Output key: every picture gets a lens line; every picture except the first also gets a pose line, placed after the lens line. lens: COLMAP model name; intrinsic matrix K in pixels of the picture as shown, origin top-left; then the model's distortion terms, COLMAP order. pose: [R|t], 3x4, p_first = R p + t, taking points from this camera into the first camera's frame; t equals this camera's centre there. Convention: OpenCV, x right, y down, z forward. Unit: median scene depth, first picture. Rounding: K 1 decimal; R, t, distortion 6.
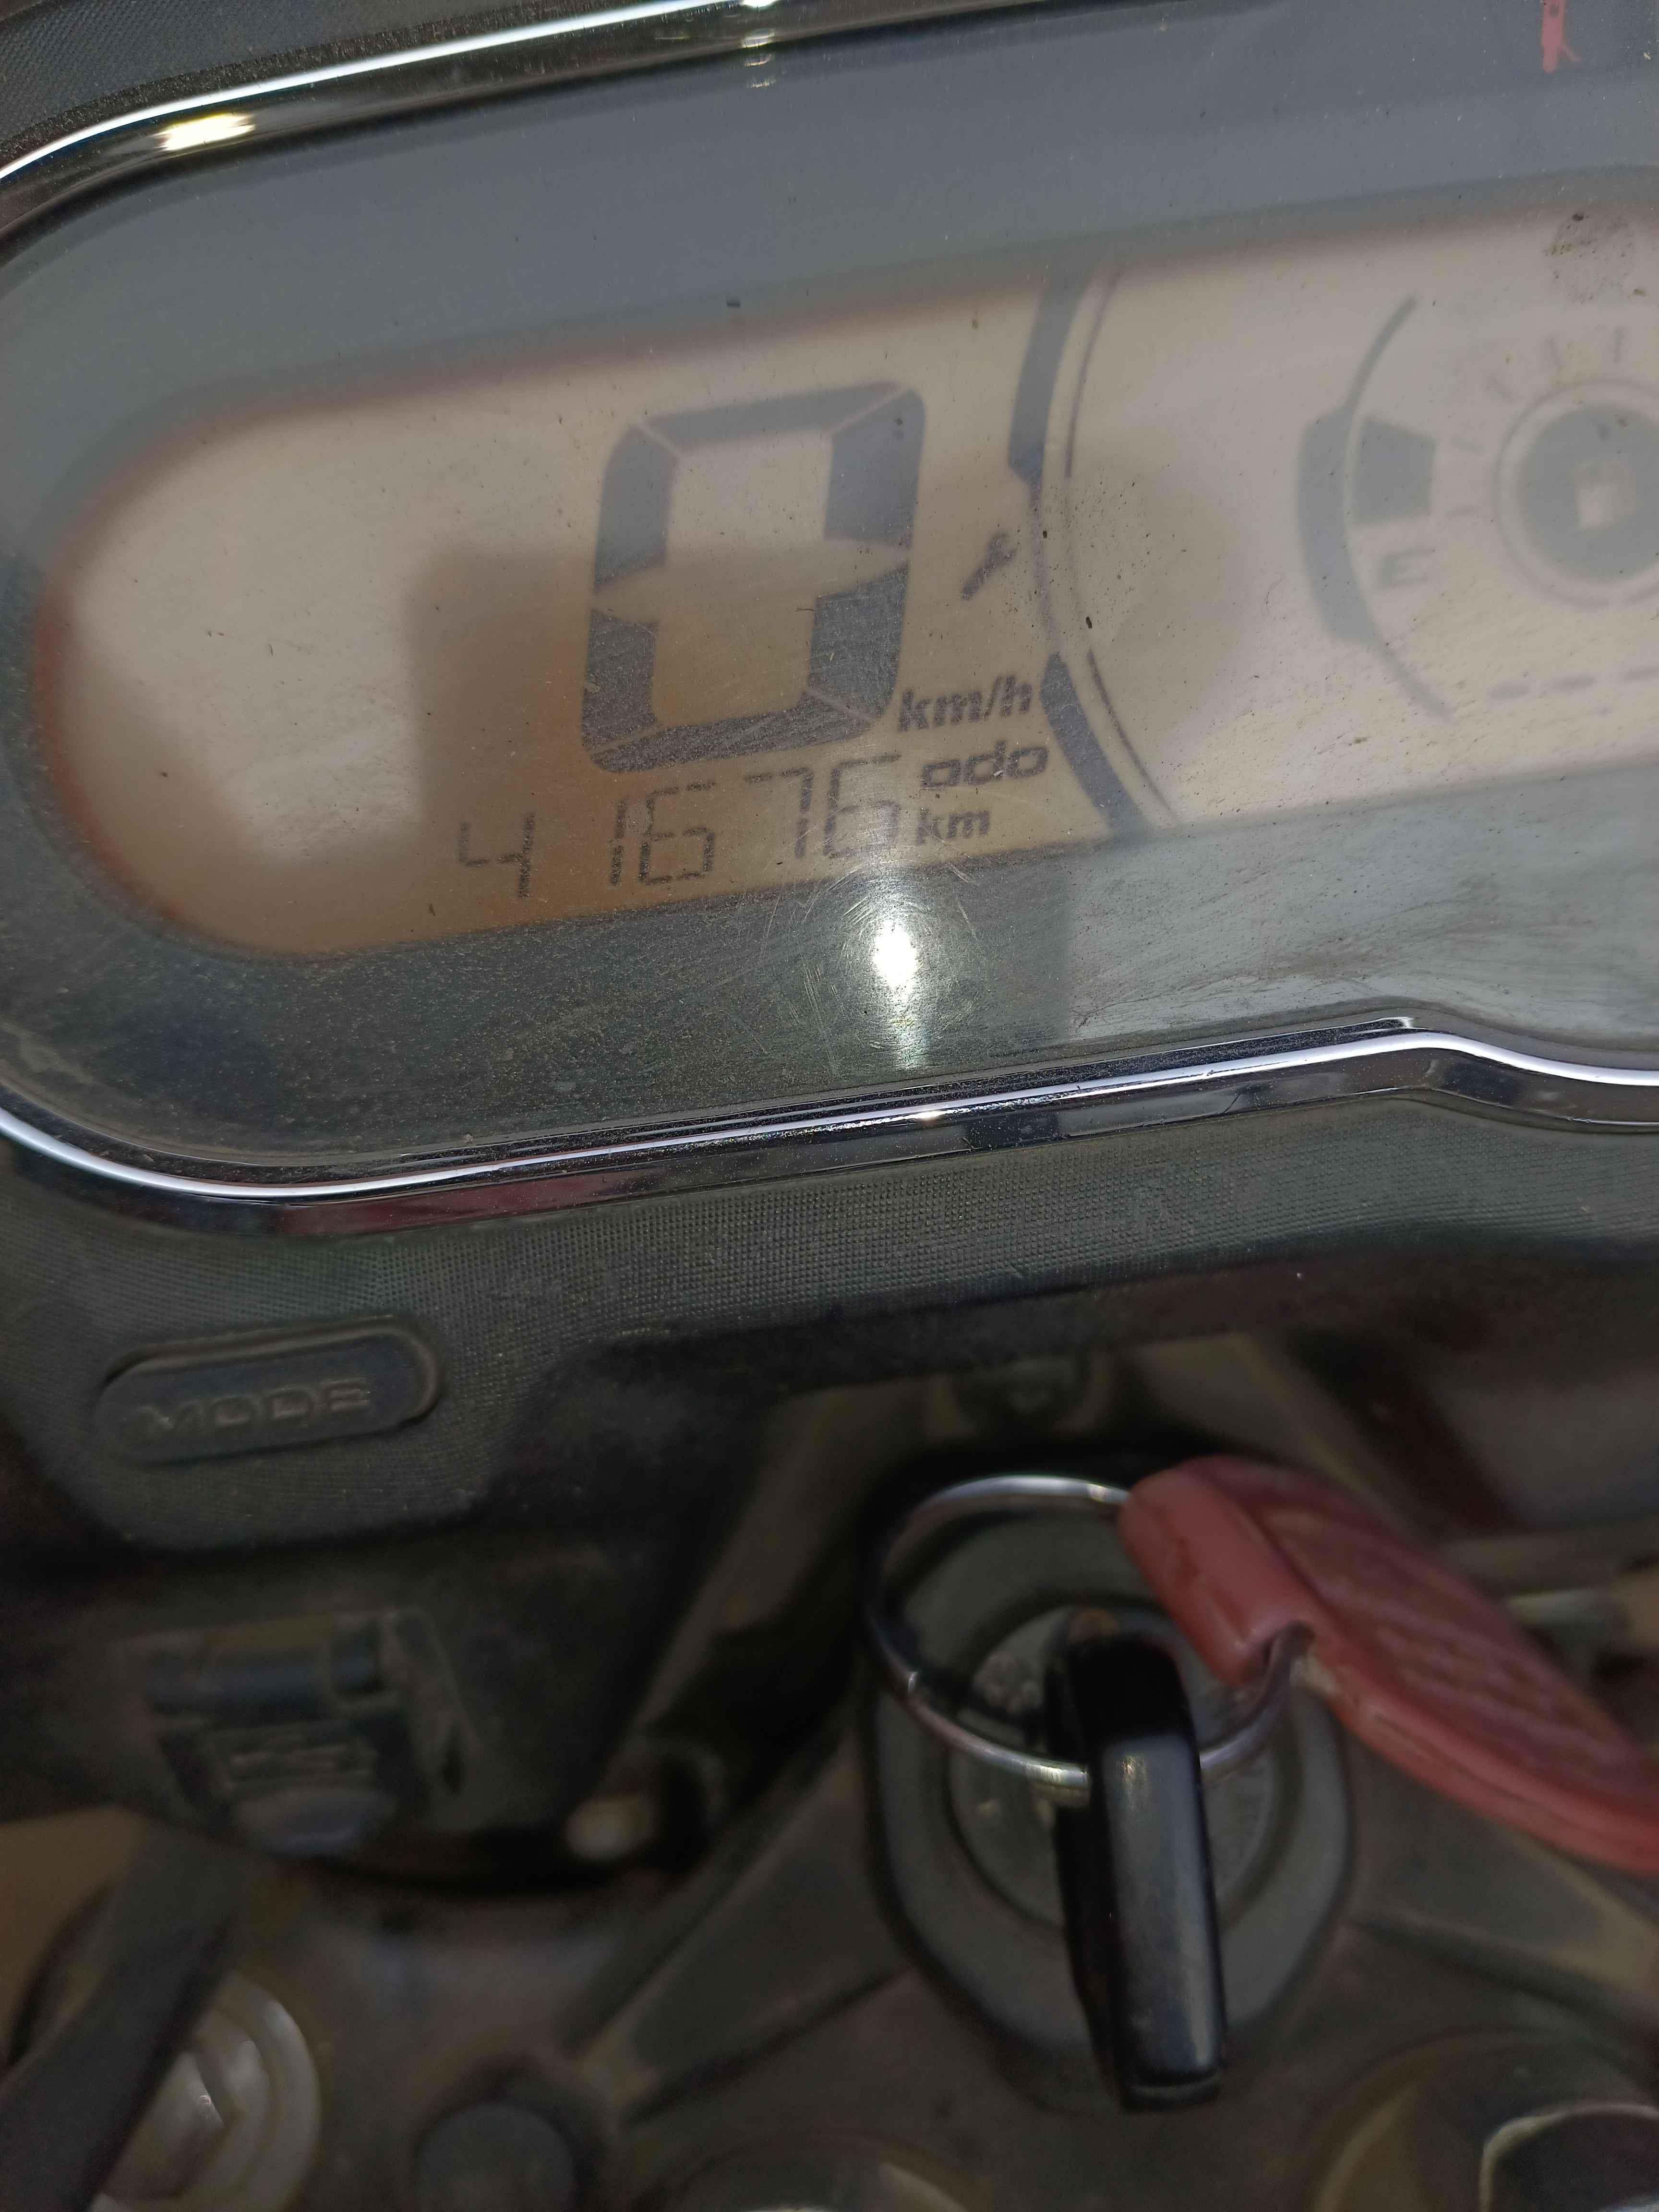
lens RADIAL K [[1657.6, 0, 858.9], [0, 1657.6, 1102.3], [0, 0, 1]] dist [-0.005089, -0.071768]
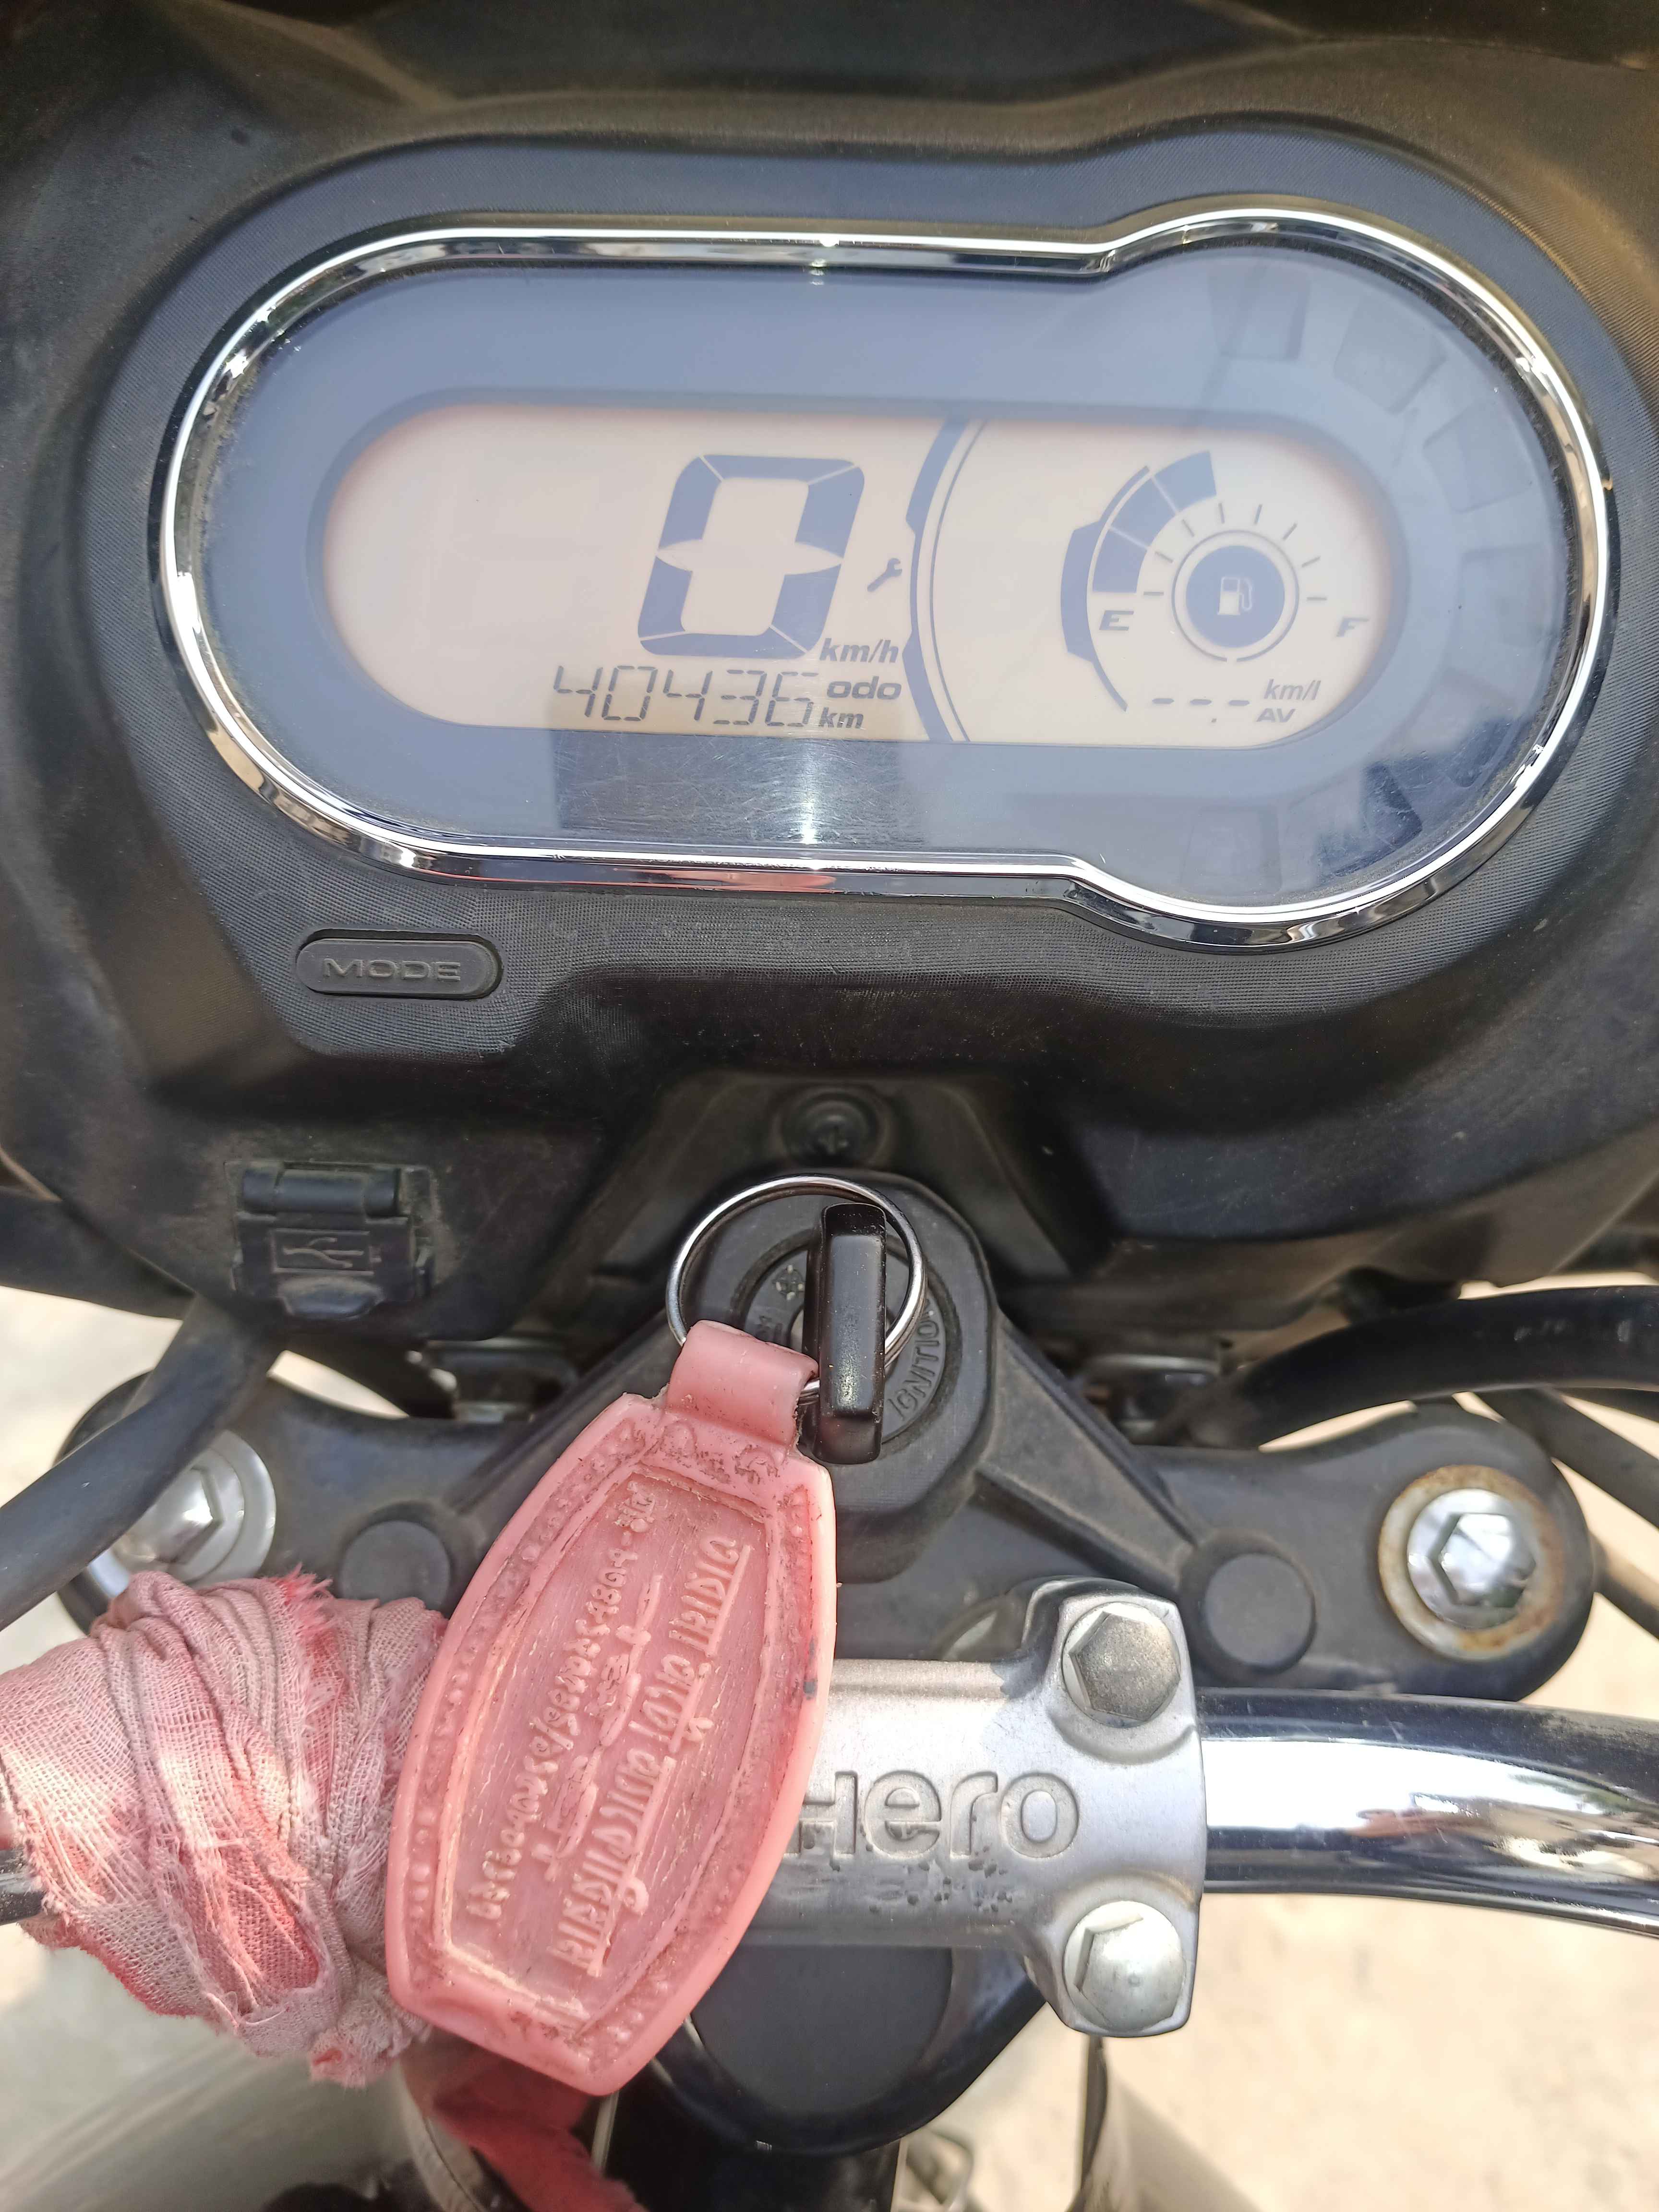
lens RADIAL K [[1657.6, 0, 849.7], [0, 1657.6, 1114.7], [0, 0, 1]] dist [-0.005089, -0.071768]
pose [[0.983785, 0.164282, 0.071956, 0.008657], [-0.166547, 0.985673, 0.026657, 0.196627], [-0.066546, -0.038208, 0.997052, -0.761181]]
